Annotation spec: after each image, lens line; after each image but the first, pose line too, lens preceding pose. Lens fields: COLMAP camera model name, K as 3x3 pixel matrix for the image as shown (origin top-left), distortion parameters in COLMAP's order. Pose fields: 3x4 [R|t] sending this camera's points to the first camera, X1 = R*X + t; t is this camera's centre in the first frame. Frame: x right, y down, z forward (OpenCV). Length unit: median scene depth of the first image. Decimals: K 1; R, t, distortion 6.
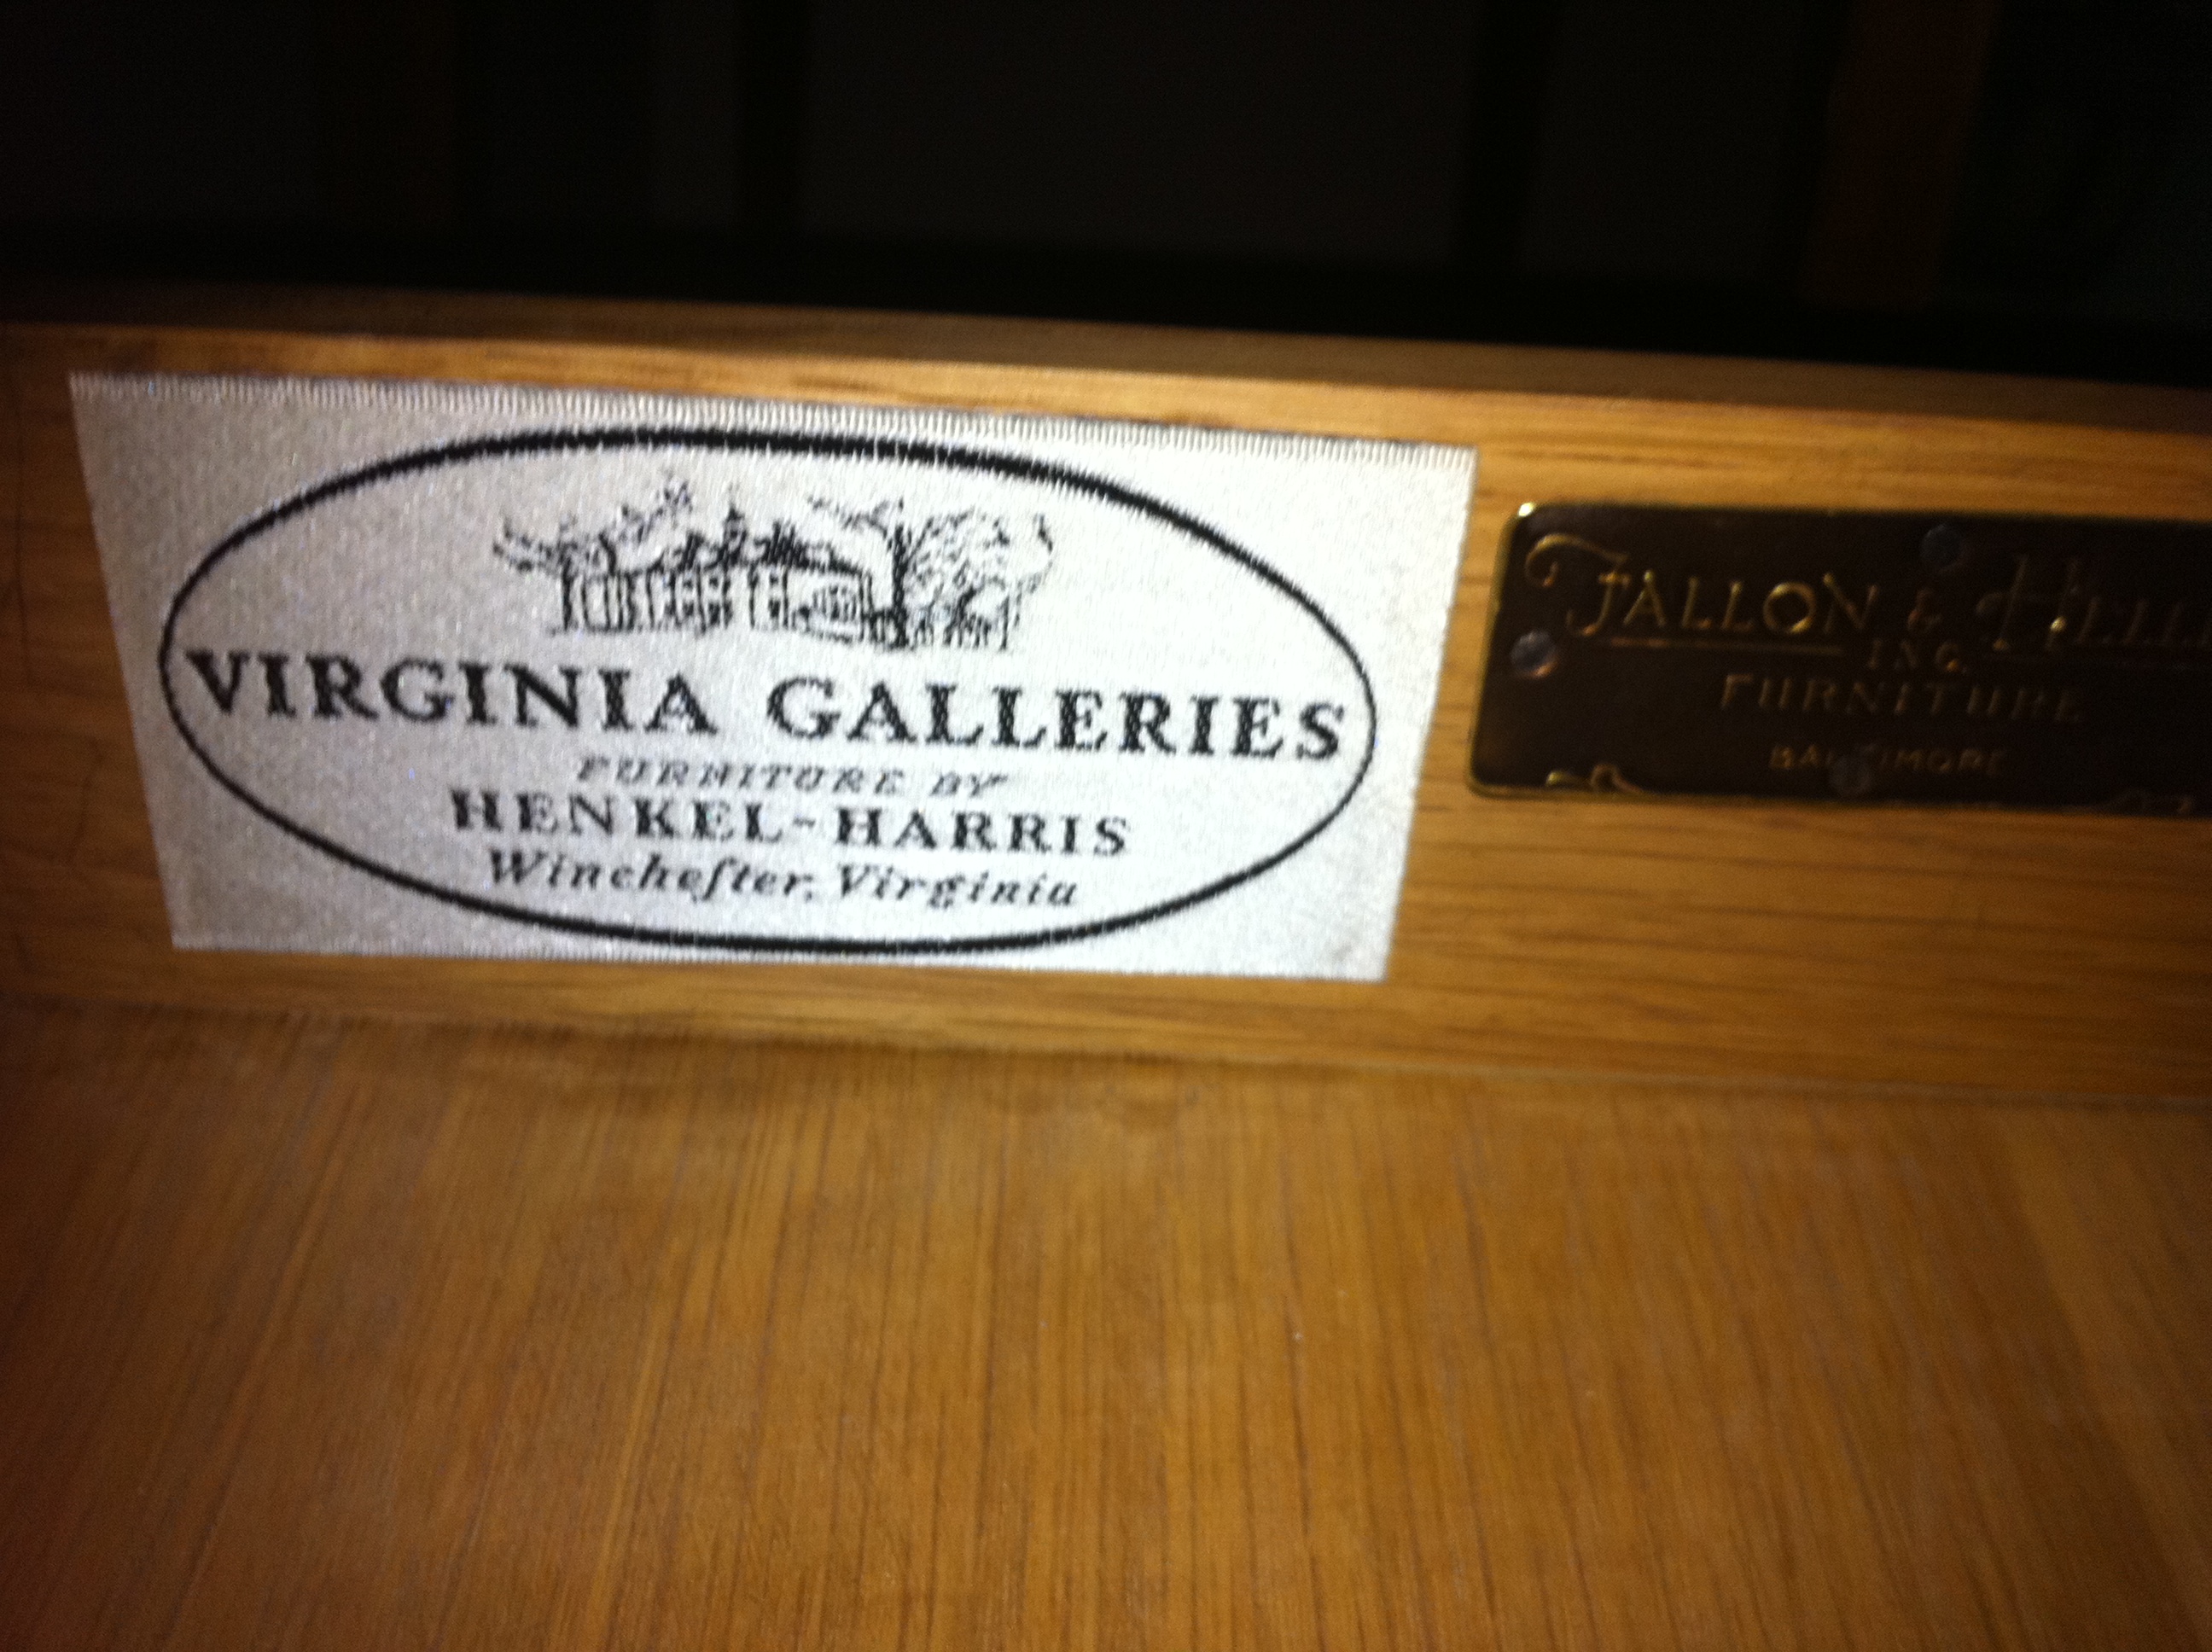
lens RADIAL K [[1925.1, 0, 1106.0], [0, 1925.1, 826.0], [0, 0, 1]] dist [0.004436, -0.166202]
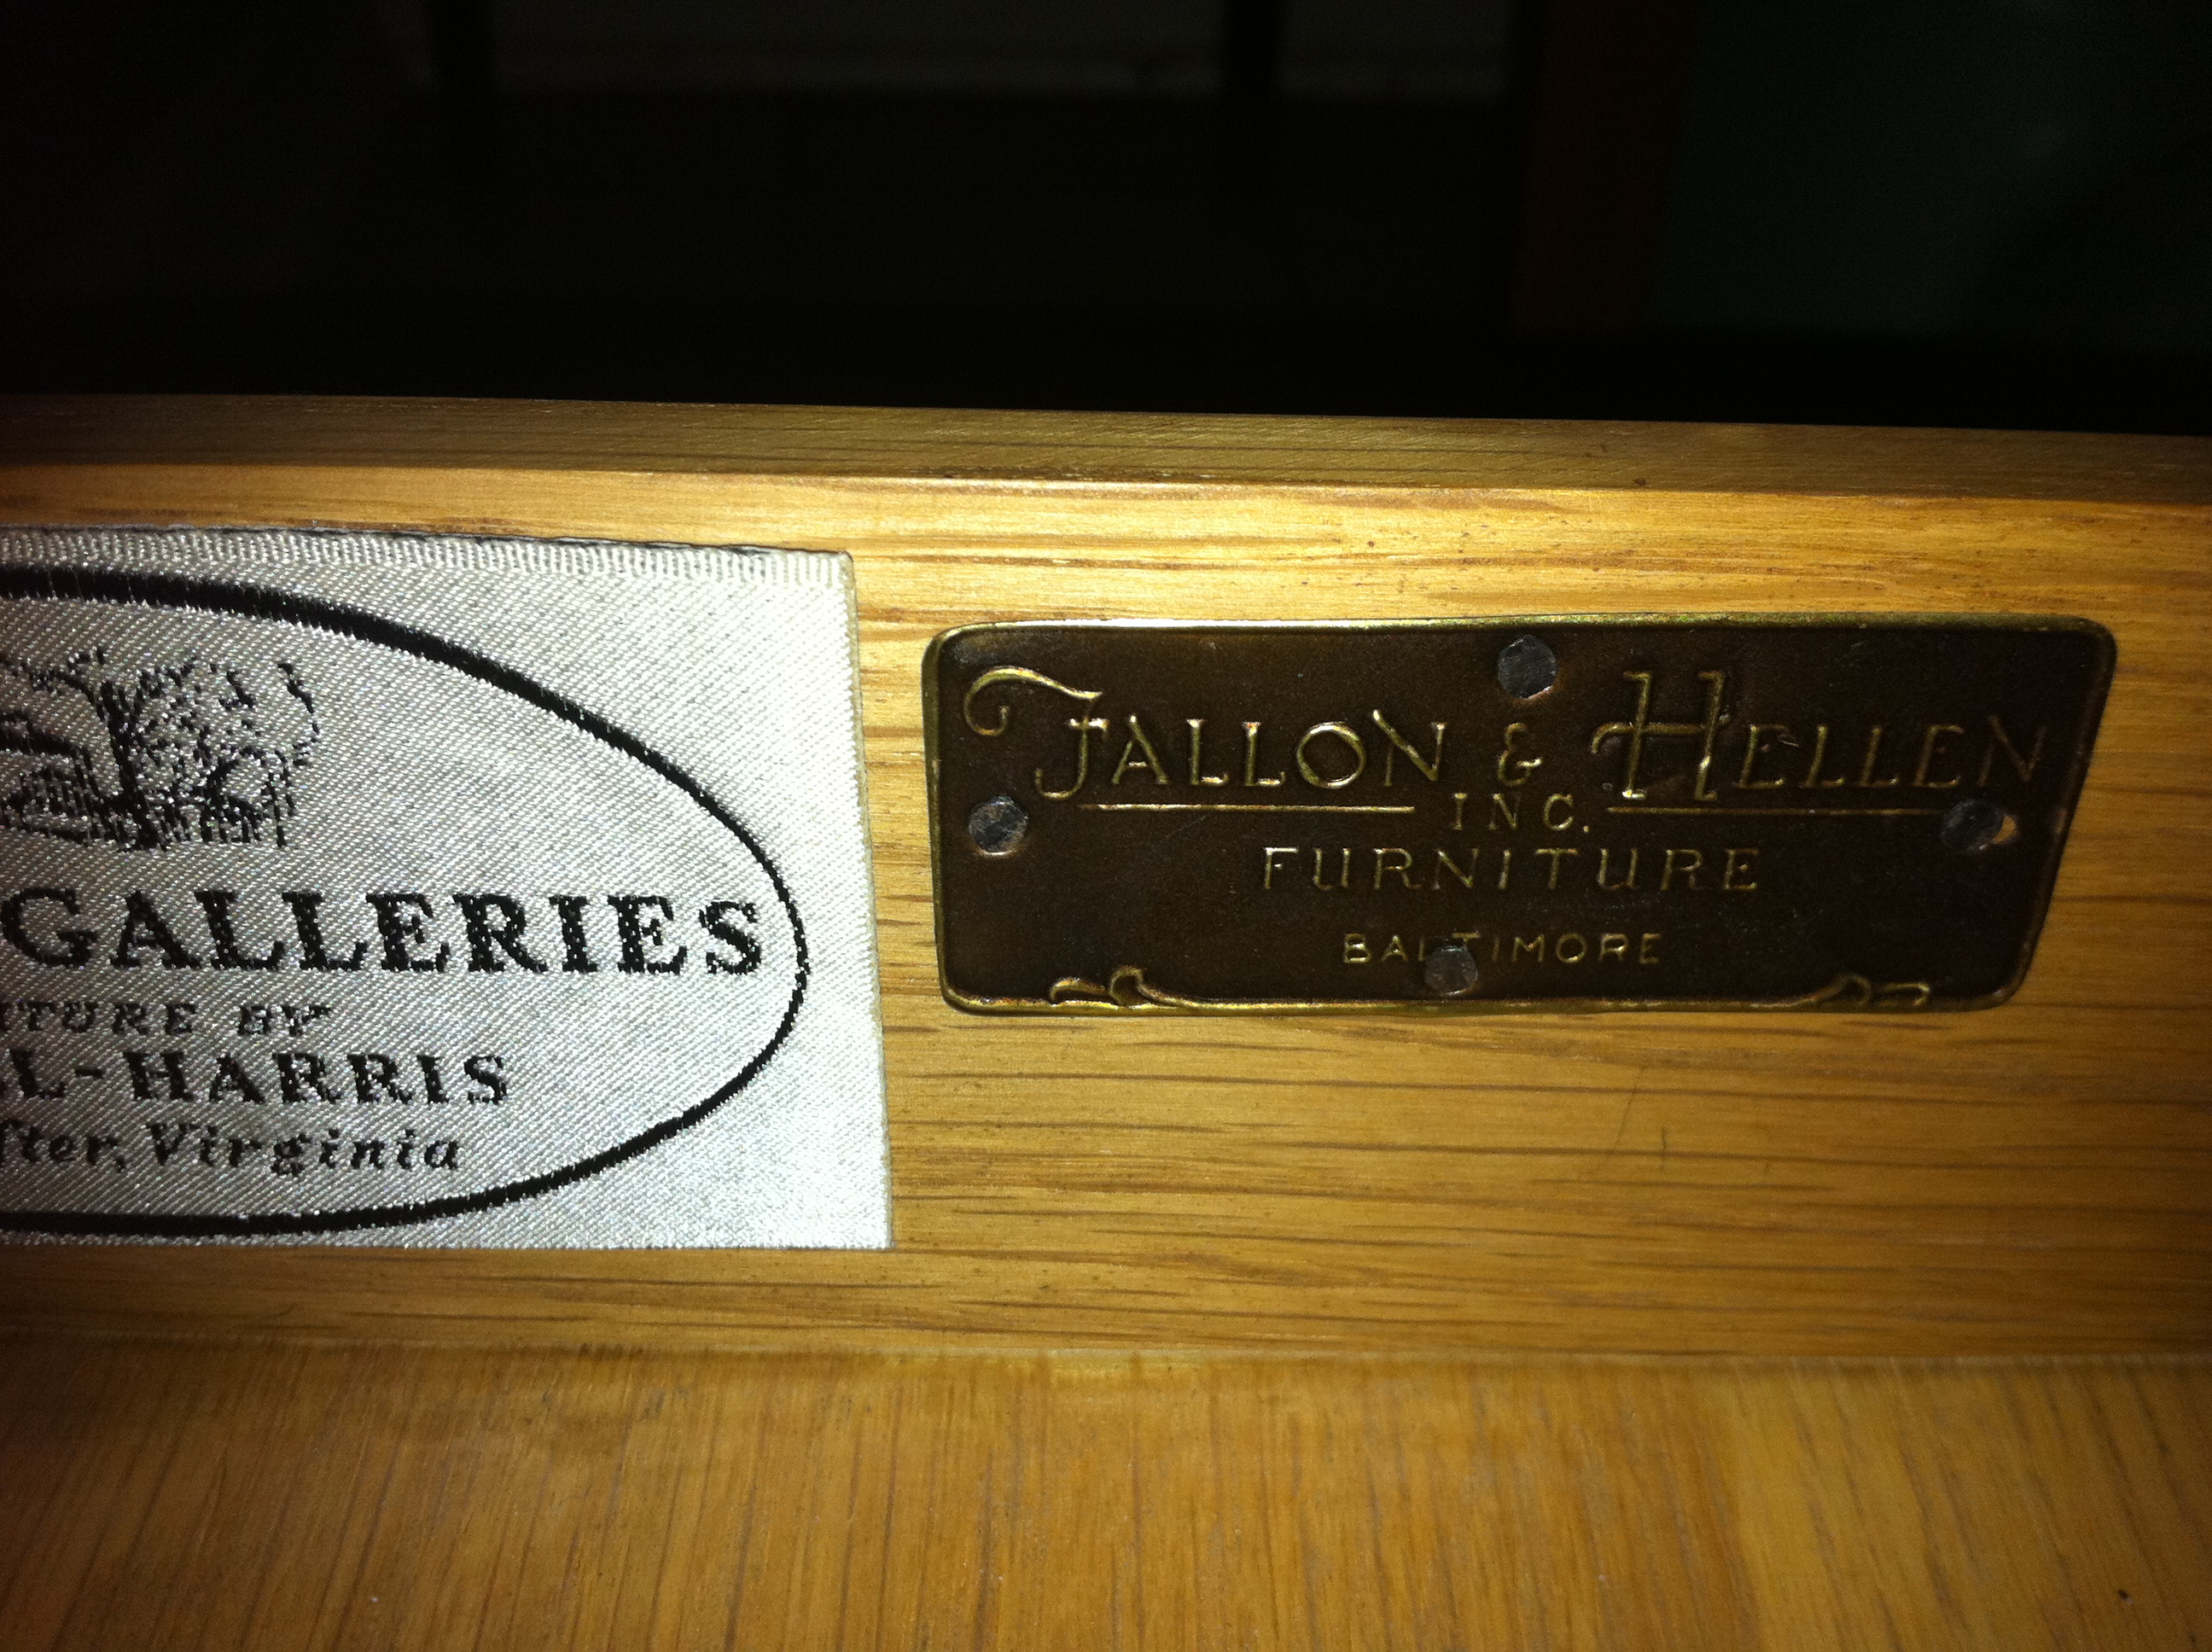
lens RADIAL K [[1865.5, 0, 1106.0], [0, 1865.5, 826.0], [0, 0, 1]] dist [0.005617, -0.068399]
pose [[0.999518, -0.030756, 0.004184, 0.252394], [0.030962, 0.997448, -0.064339, -0.040261], [-0.002195, 0.064438, 0.997919, 0.268739]]
